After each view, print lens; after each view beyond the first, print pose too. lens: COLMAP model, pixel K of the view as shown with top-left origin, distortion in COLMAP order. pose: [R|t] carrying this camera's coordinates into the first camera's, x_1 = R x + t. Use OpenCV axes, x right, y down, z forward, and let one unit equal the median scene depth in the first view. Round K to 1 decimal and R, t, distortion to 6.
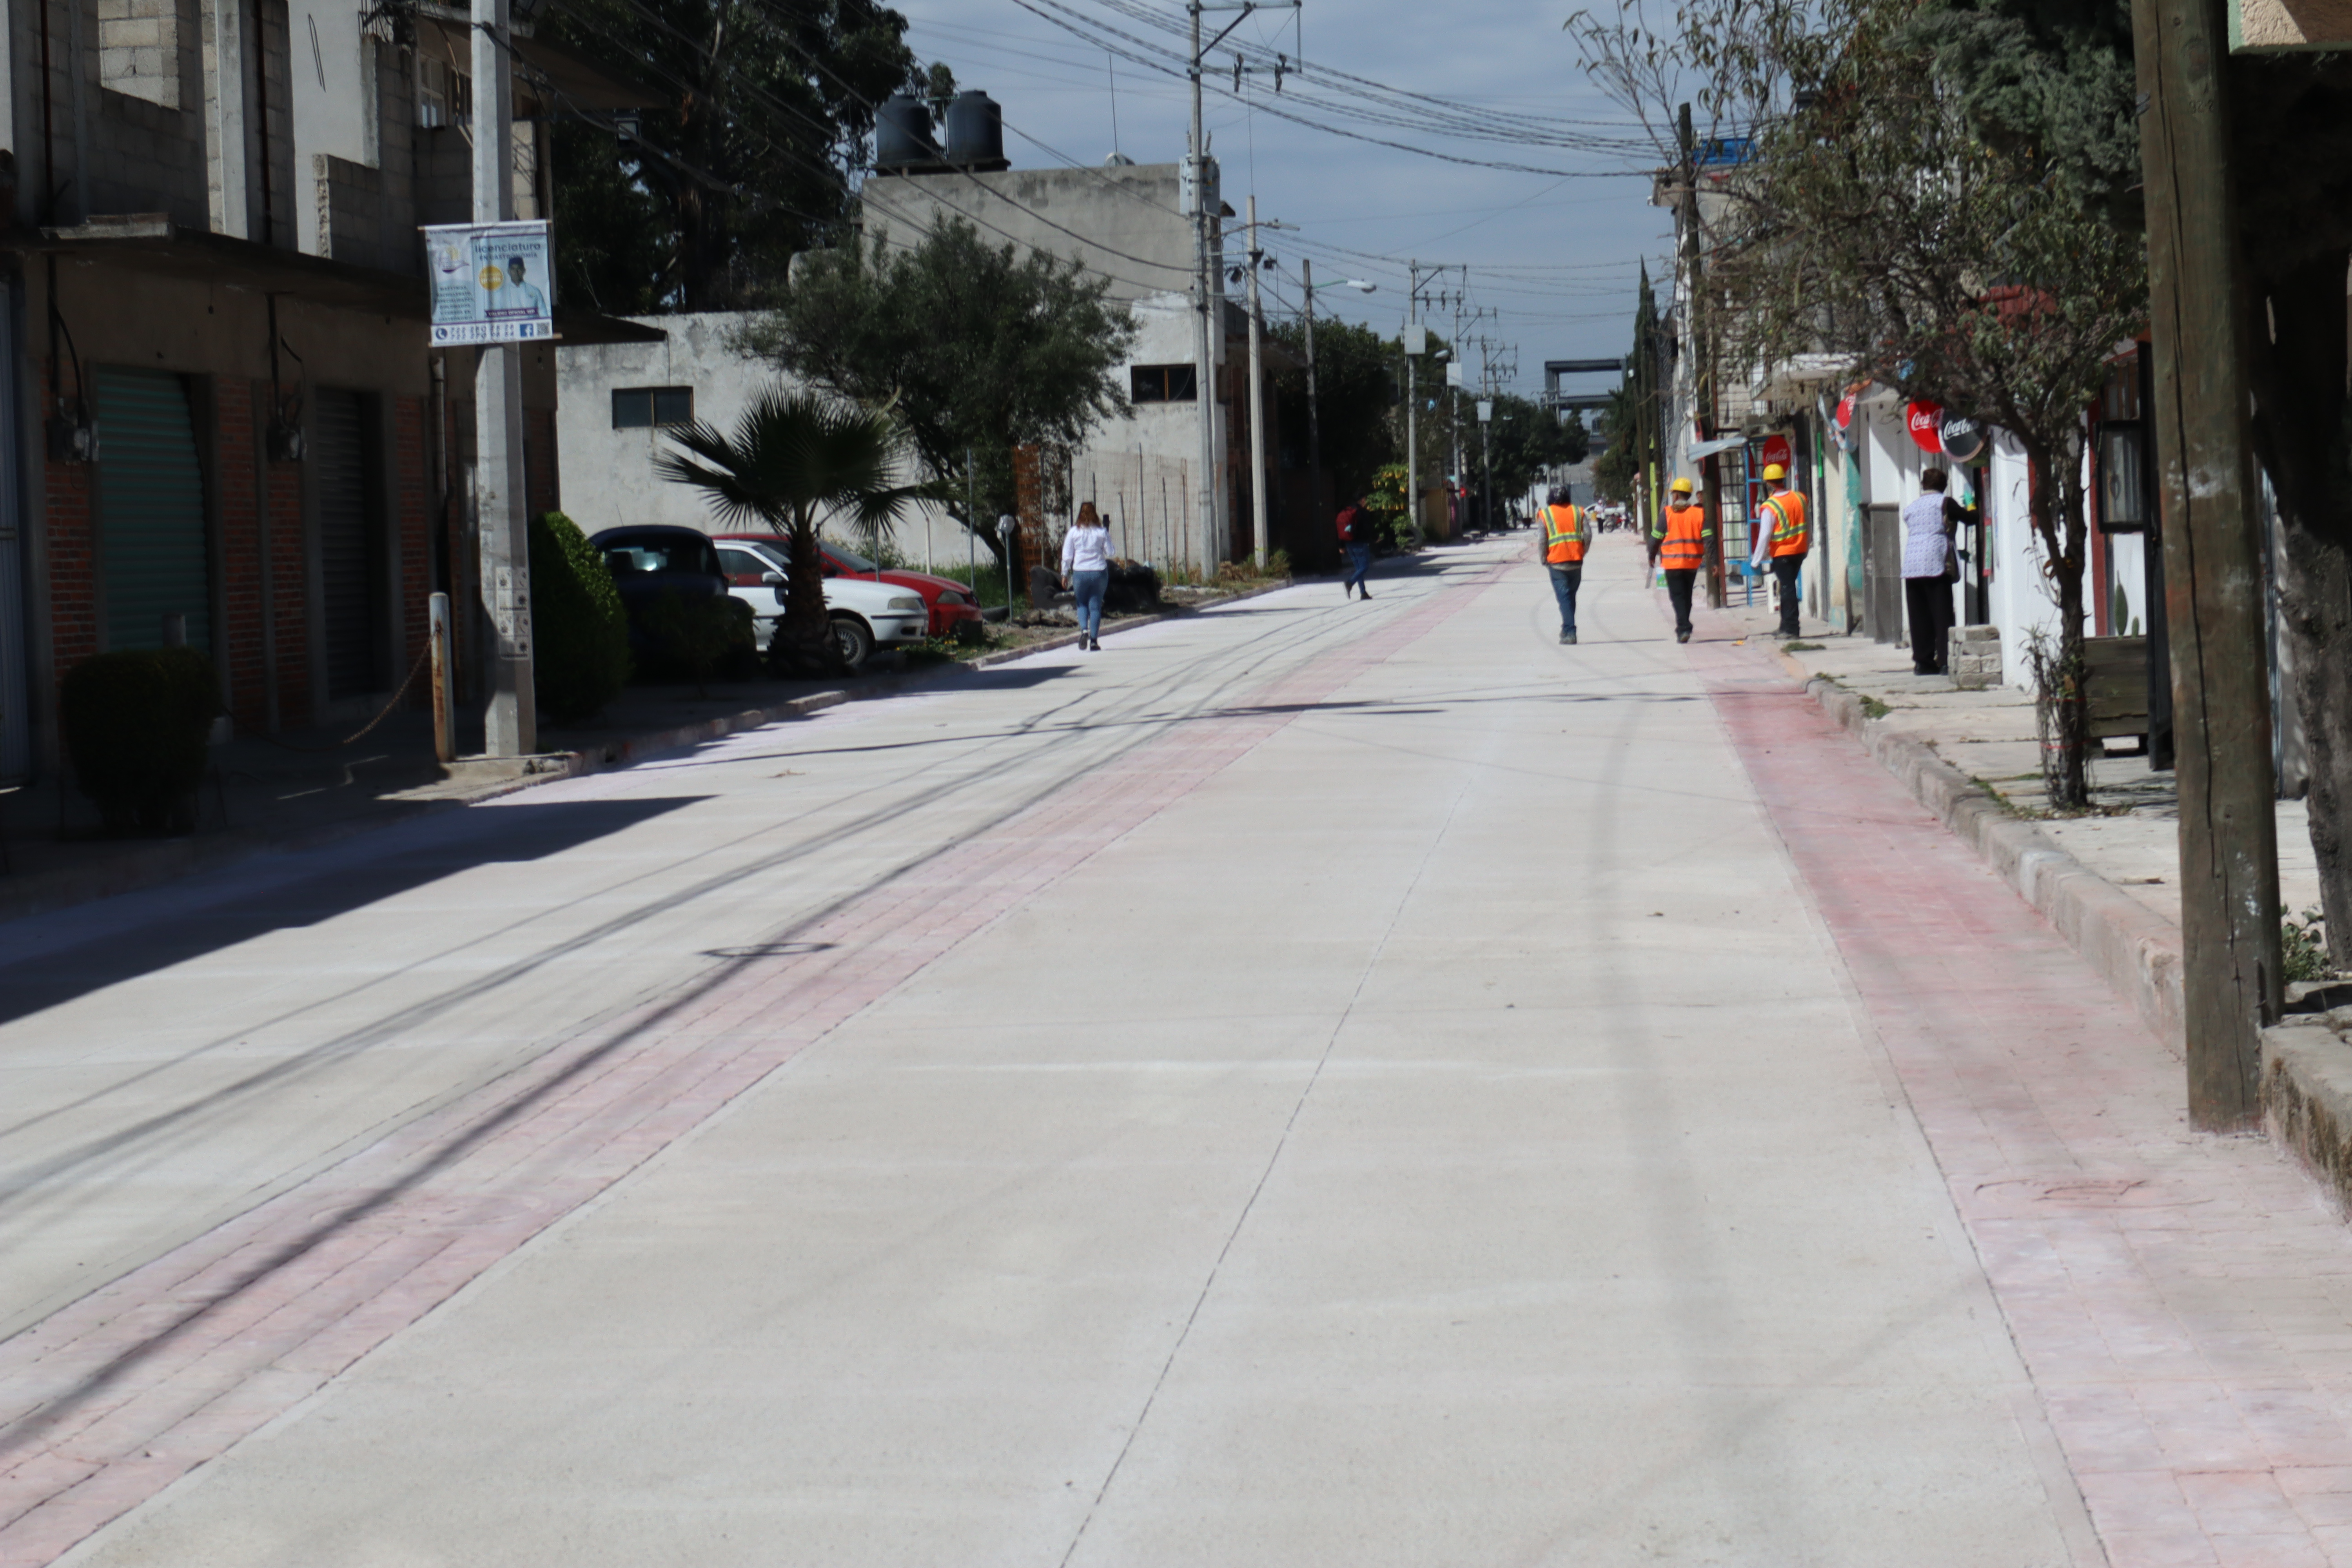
lens RADIAL K [[4679.7, 0, 1177.3], [0, 4679.7, 765.1], [0, 0, 1]] dist [-0.192819, 0.000000]
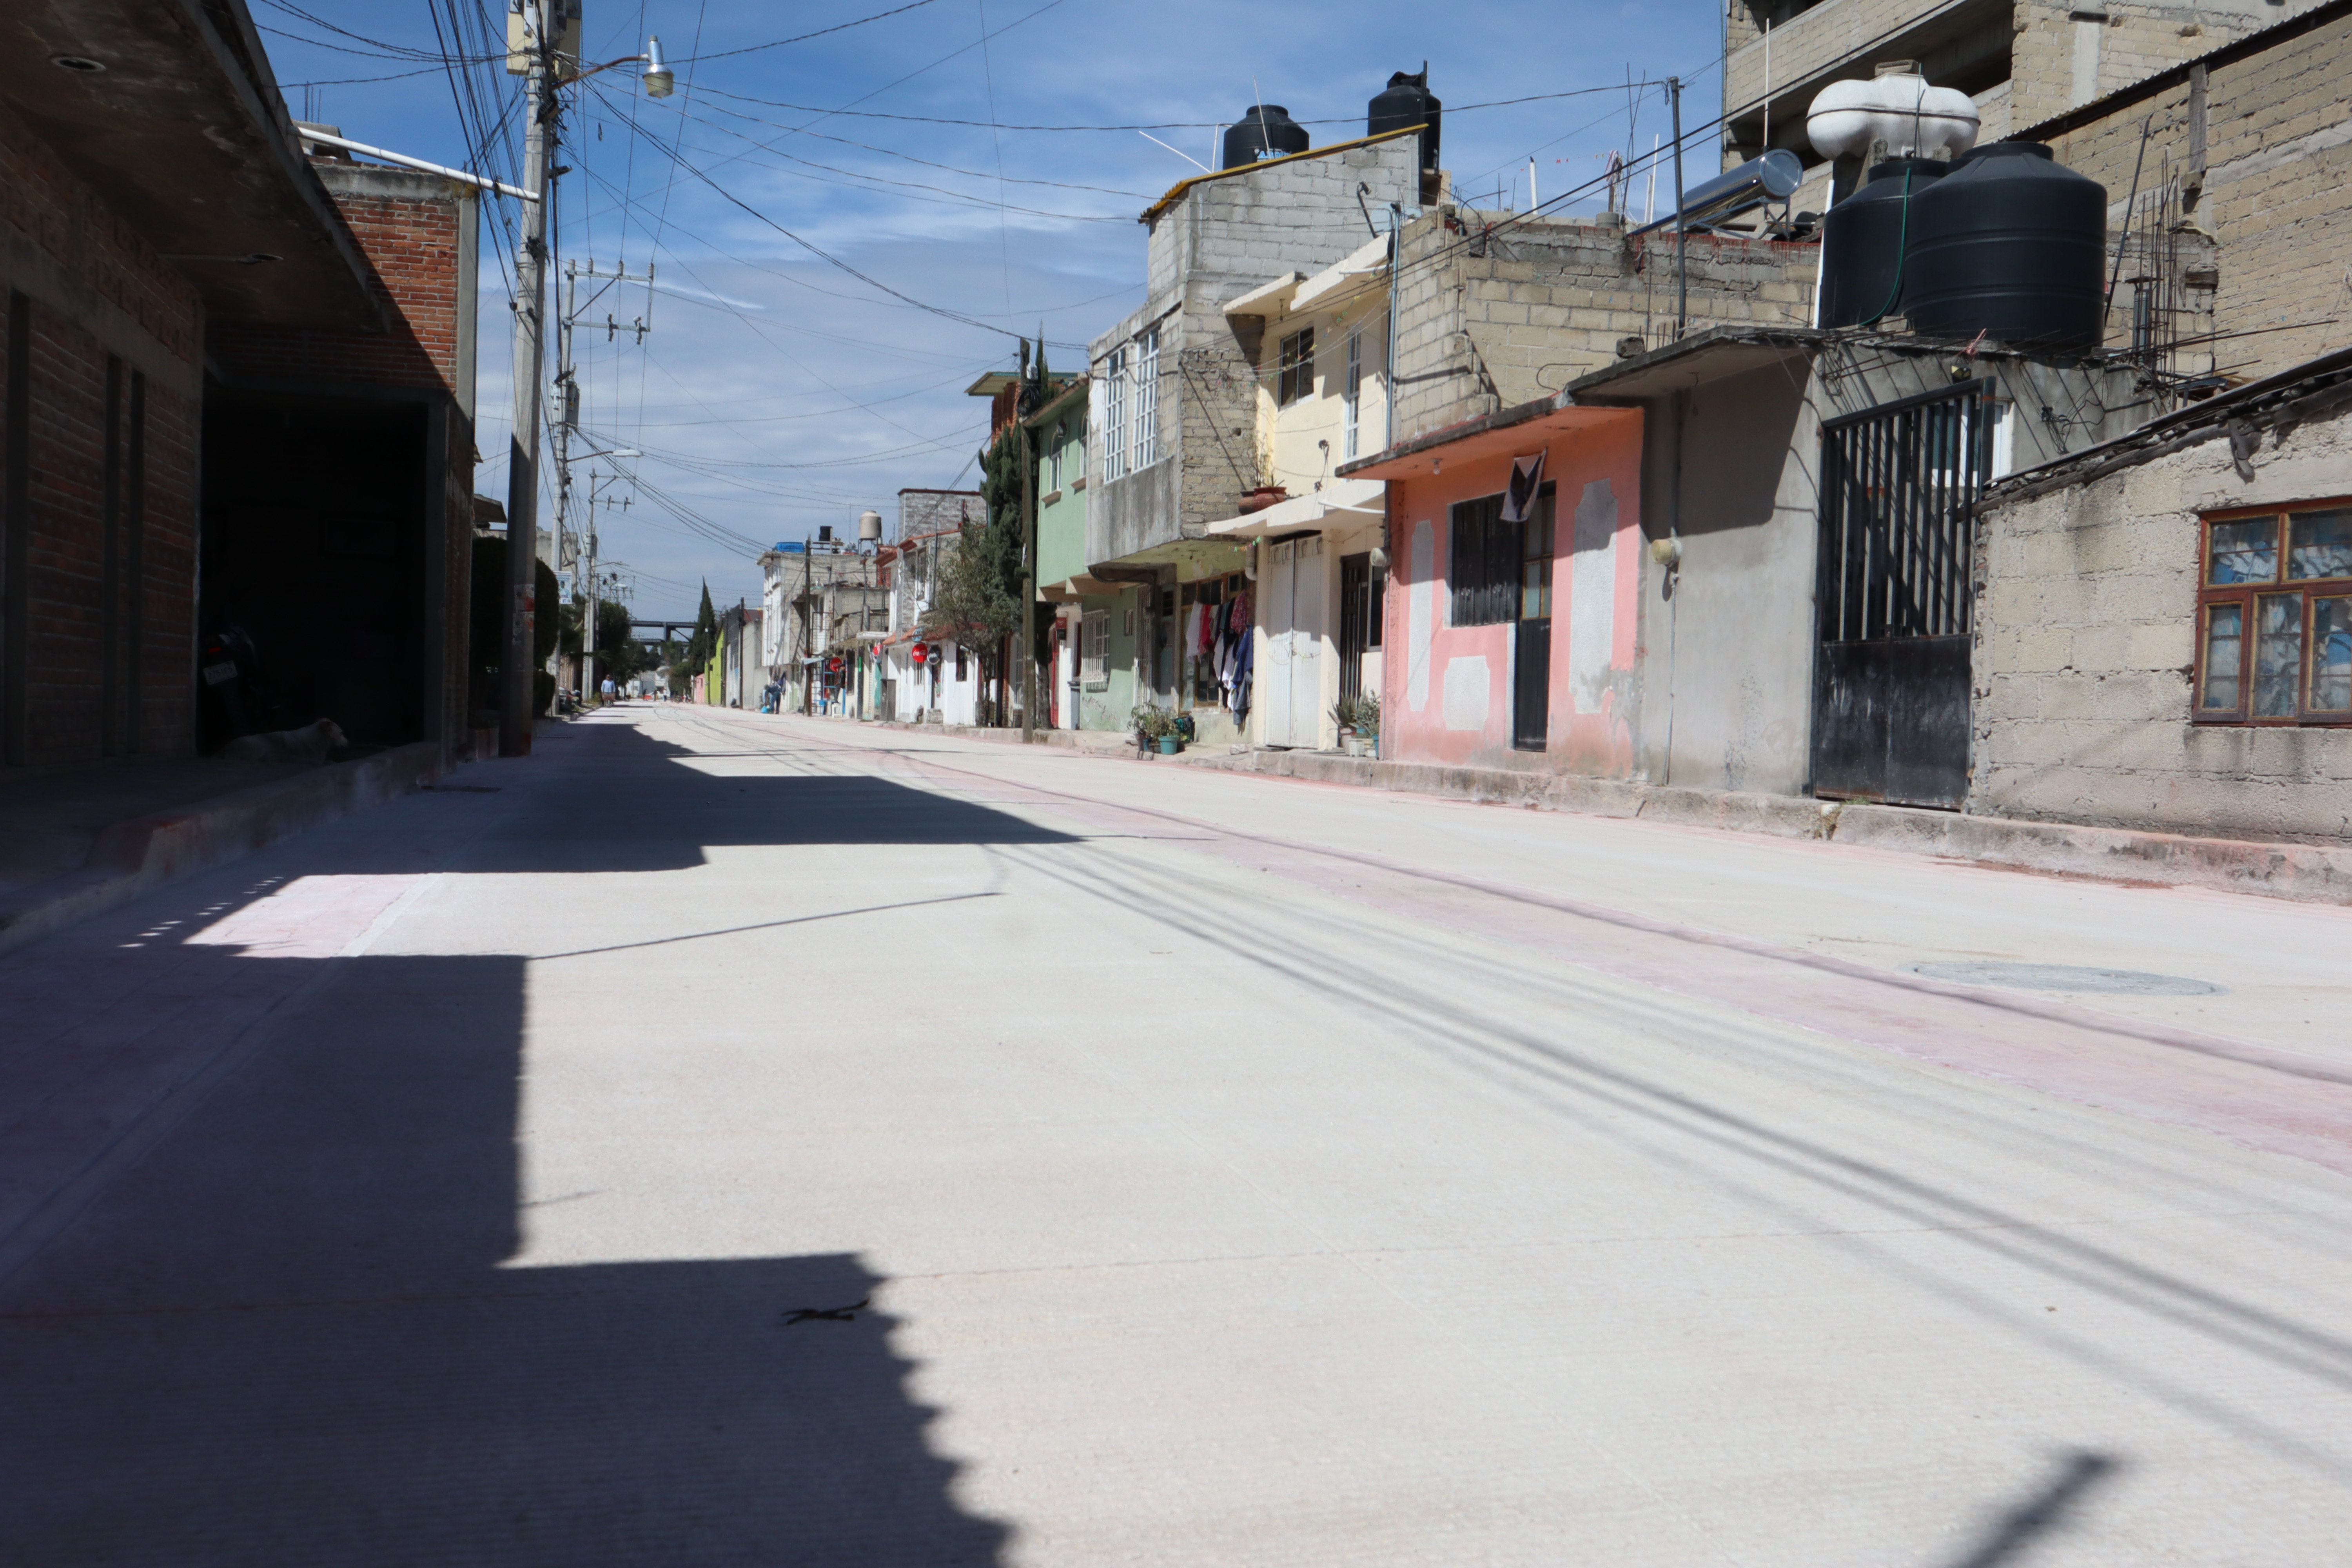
lens RADIAL K [[2403.8, 0, 1188.3], [0, 2403.8, 785.5], [0, 0, 1]] dist [-0.006641, 0.000000]
pose [[0.946880, 0.054499, 0.316936, -0.081958], [-0.047135, 0.998412, -0.030863, 0.027518], [-0.318115, 0.014285, 0.947945, -0.300052]]
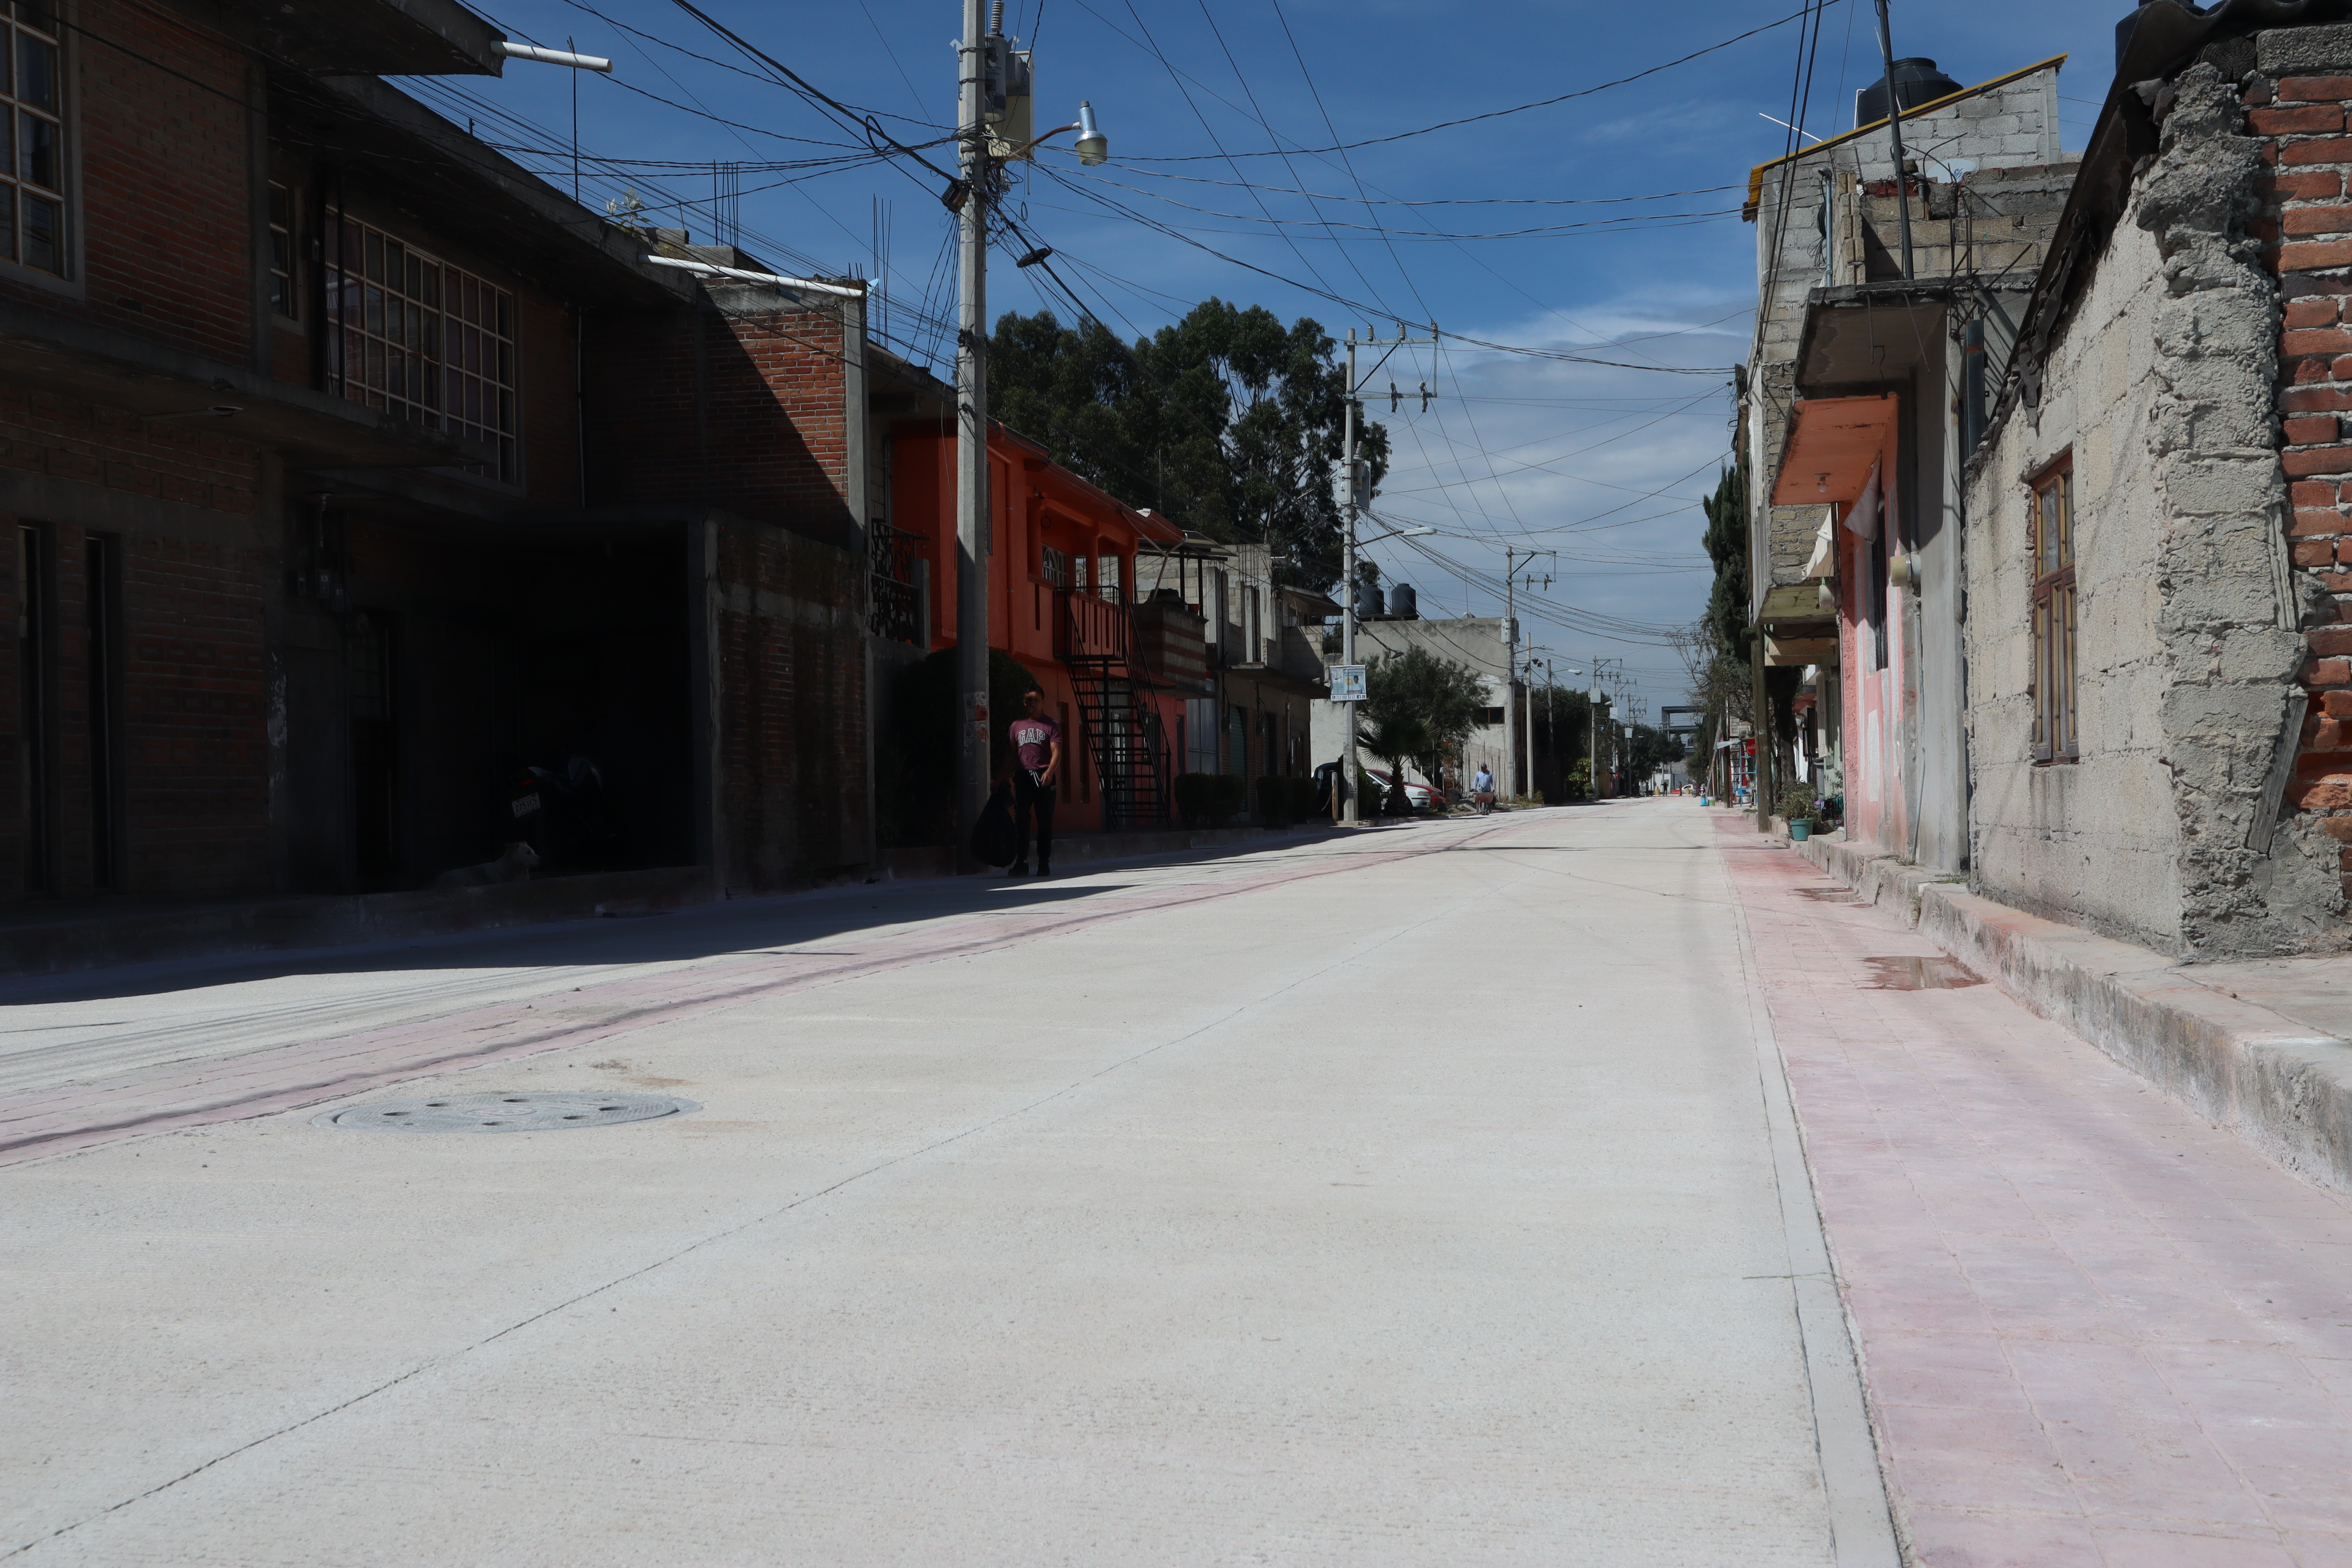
lens RADIAL K [[2709.7, 0, 1153.8], [0, 2709.7, 776.7], [0, 0, 1]] dist [-0.001115, 0.000000]
pose [[0.994174, 0.016121, -0.106577, -0.023247], [-0.022318, 0.998113, -0.057210, 0.025354], [0.105453, 0.059255, 0.992657, -0.304700]]
